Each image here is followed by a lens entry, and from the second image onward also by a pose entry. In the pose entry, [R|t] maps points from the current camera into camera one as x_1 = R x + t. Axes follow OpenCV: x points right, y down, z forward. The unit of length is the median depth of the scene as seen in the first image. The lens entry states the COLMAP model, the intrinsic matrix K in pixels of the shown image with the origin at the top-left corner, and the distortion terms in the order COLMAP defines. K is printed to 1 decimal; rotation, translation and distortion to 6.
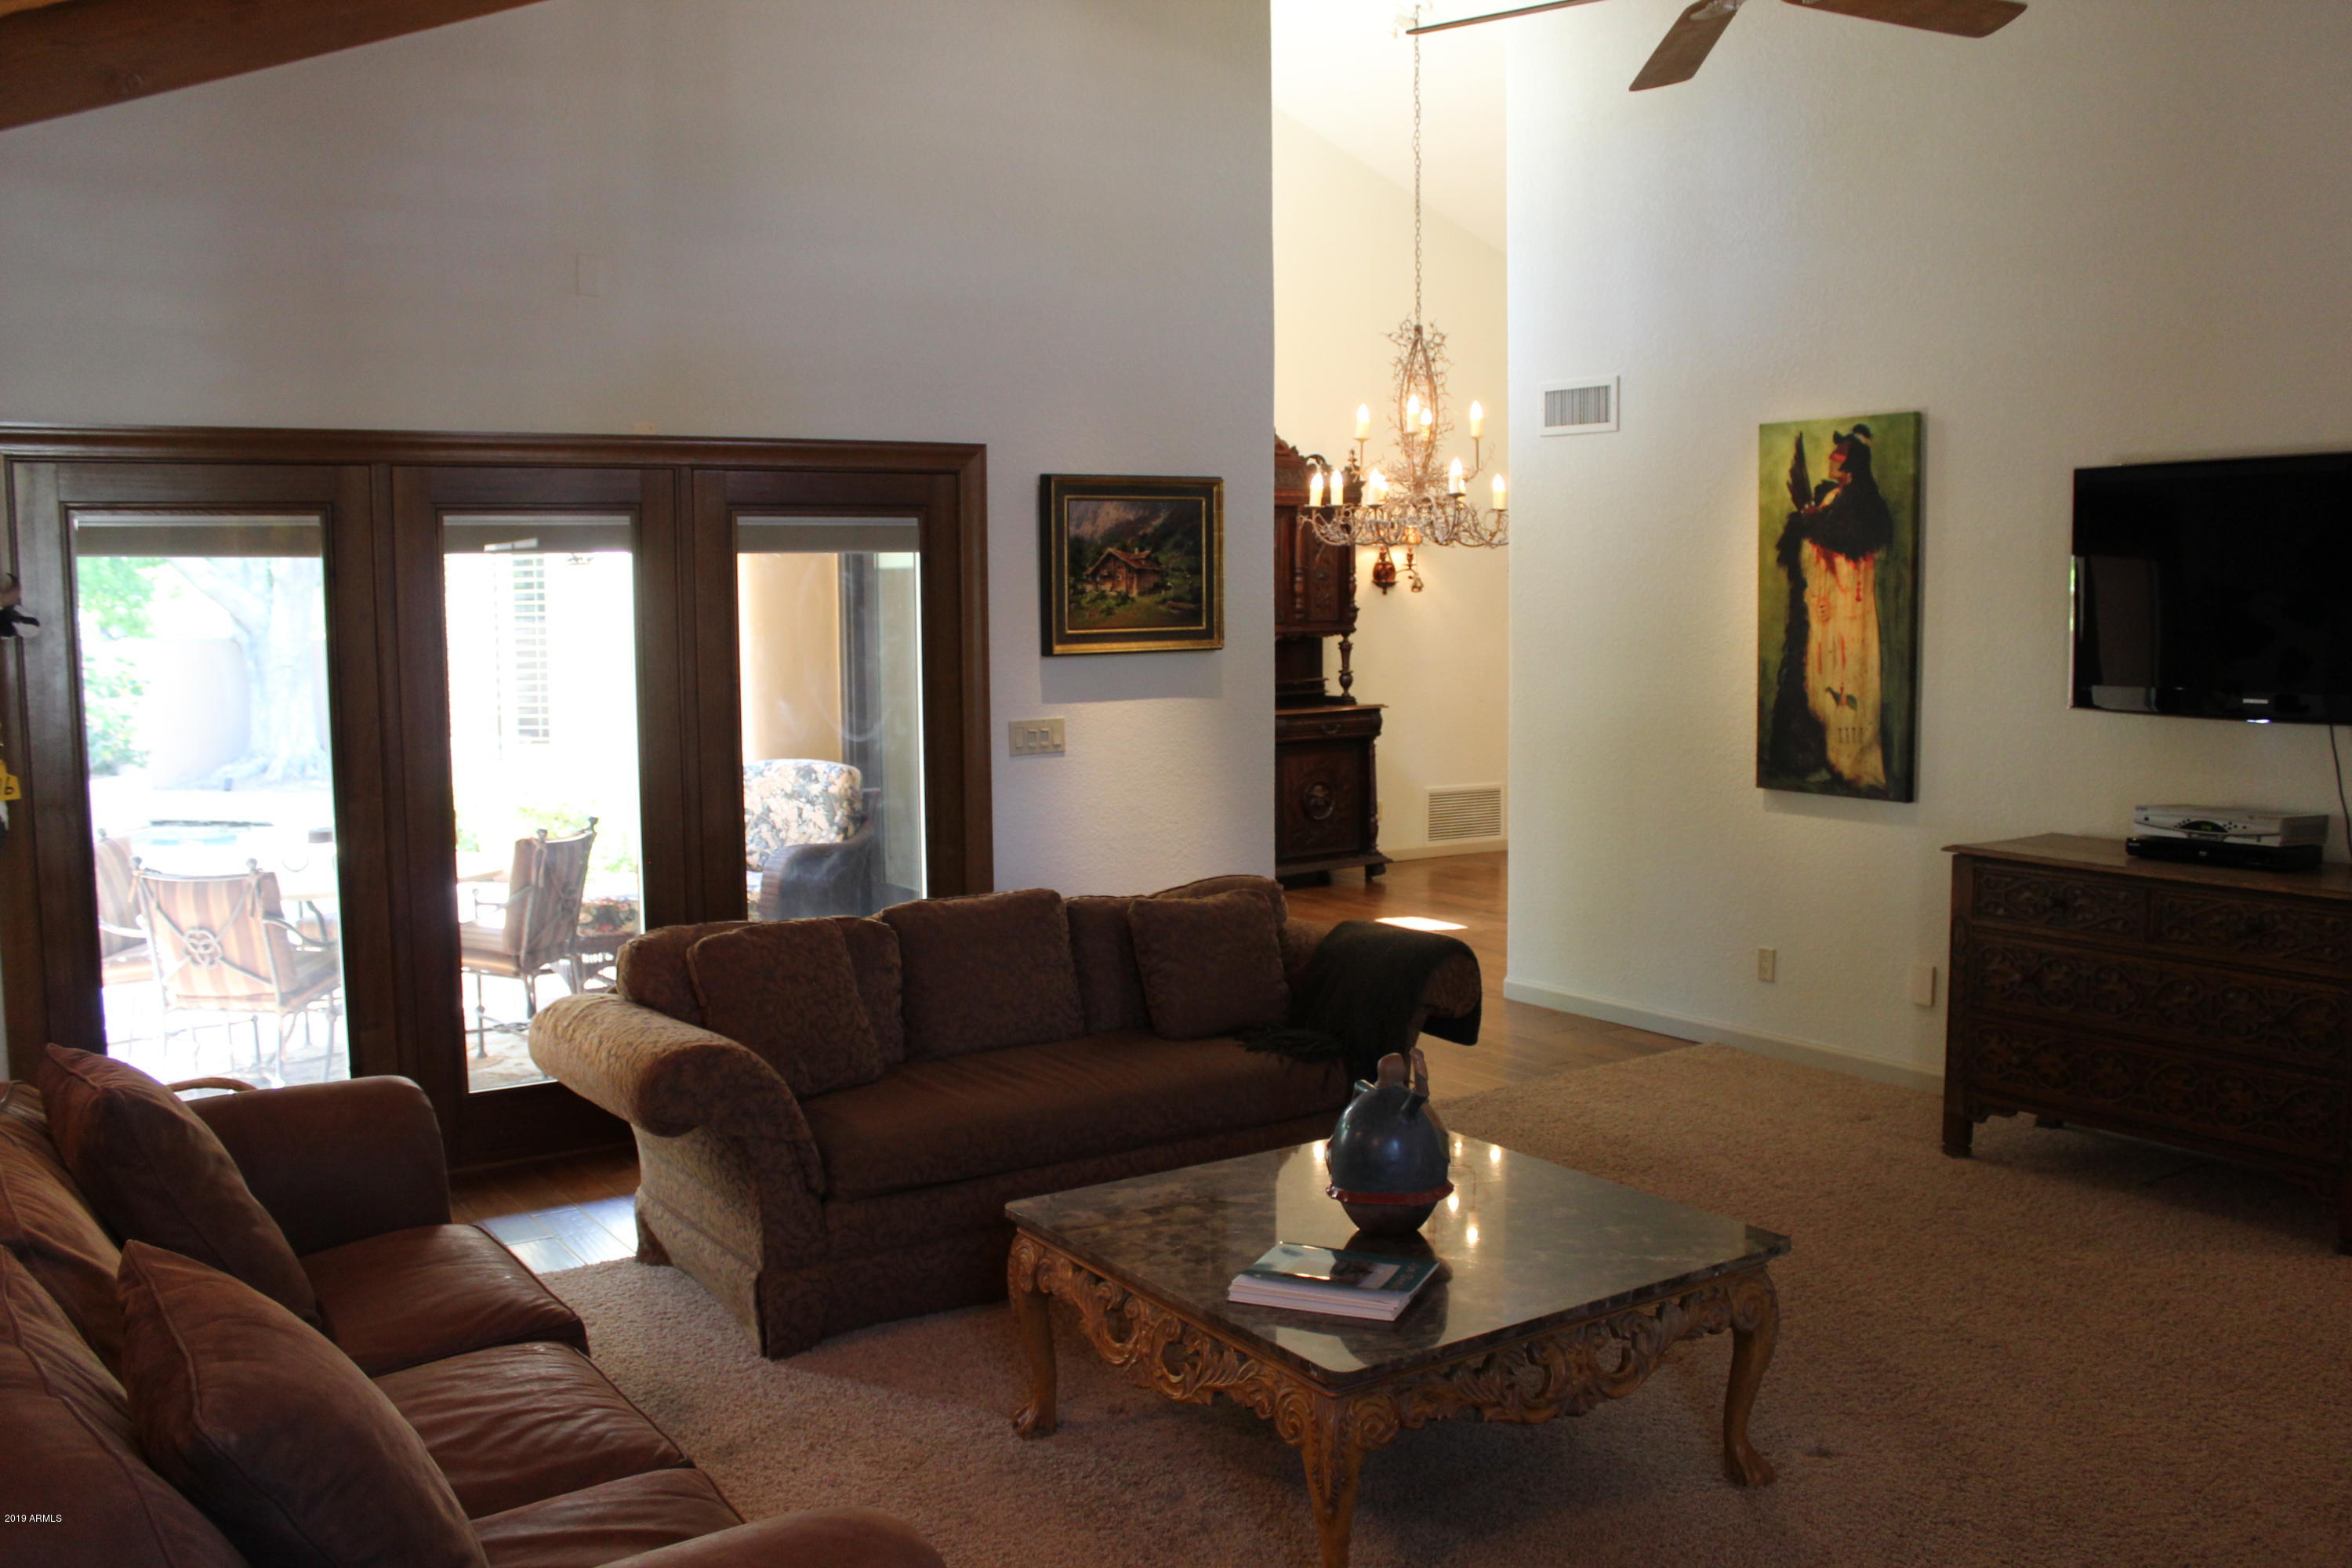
lens RADIAL K [[2035.7, 0, 1176.0], [0, 2035.7, 784.0], [0, 0, 1]] dist [-0.104133, 0.002457]
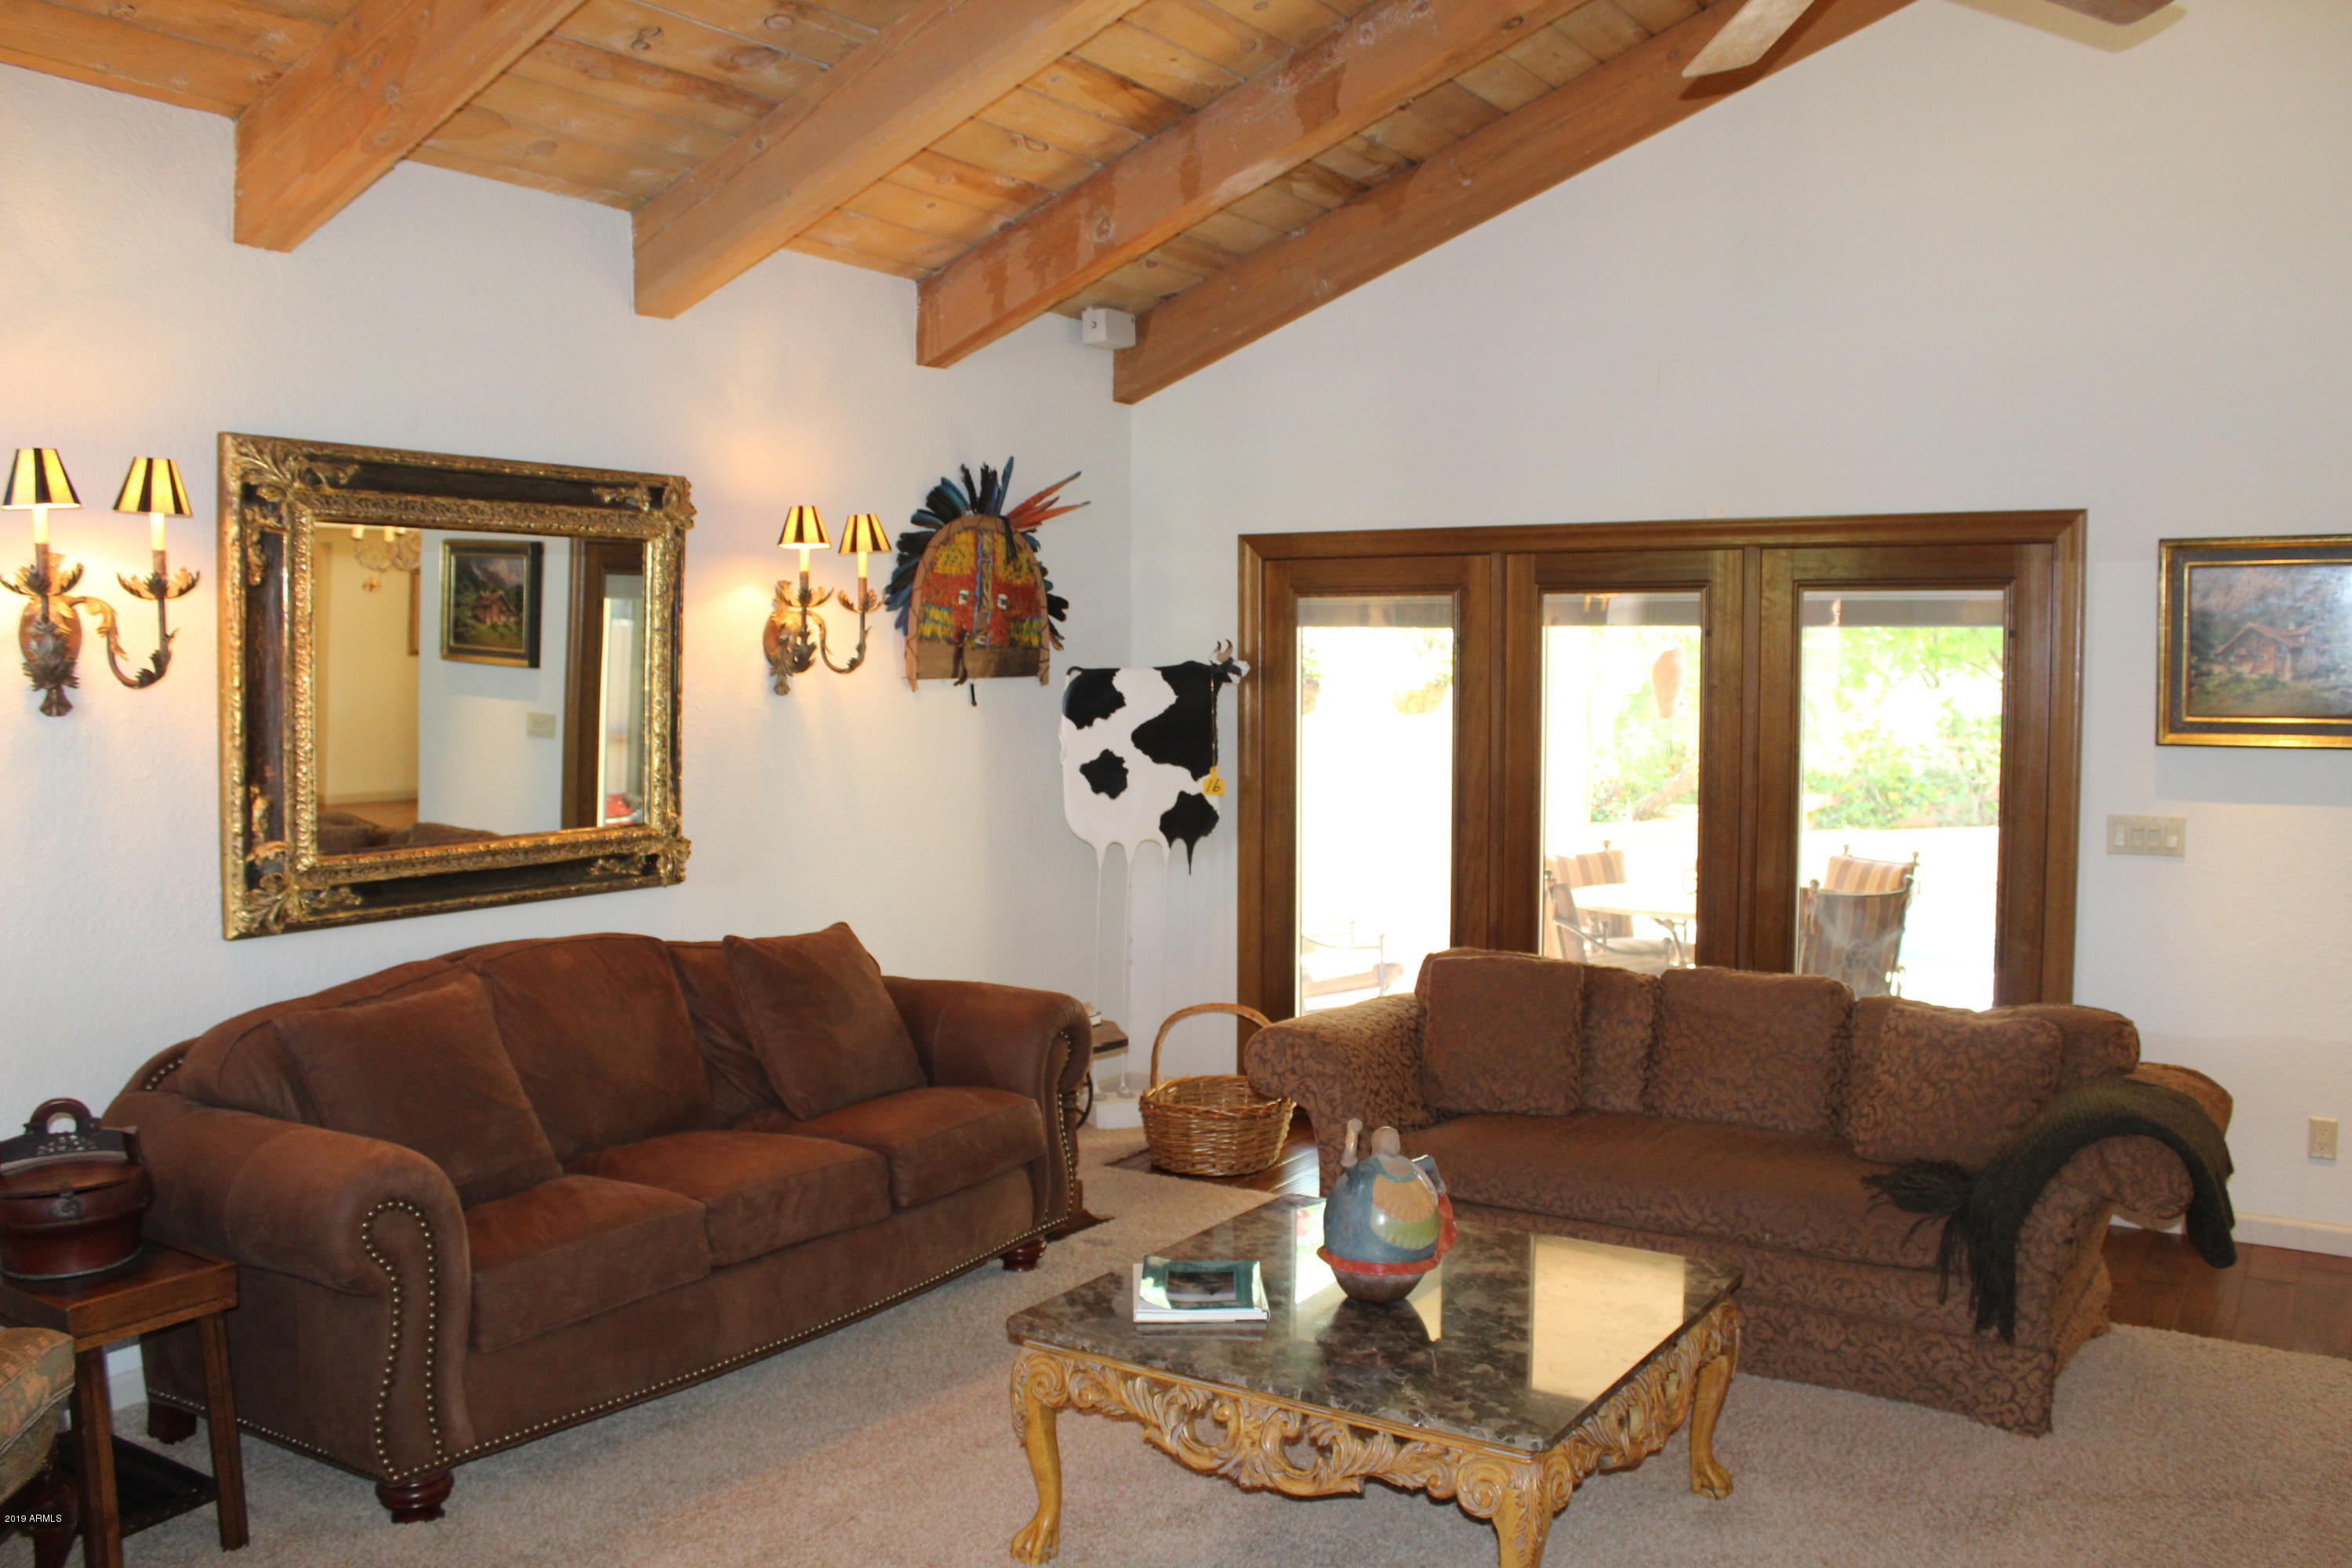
lens RADIAL K [[2035.7, 0, 1176.0], [0, 2035.7, 784.0], [0, 0, 1]] dist [-0.104133, 0.002457]
pose [[0.419219, 0.064628, -0.905582, 0.536834], [-0.096787, 0.994960, 0.026201, -0.027729], [0.902711, 0.076665, 0.423361, 0.256022]]
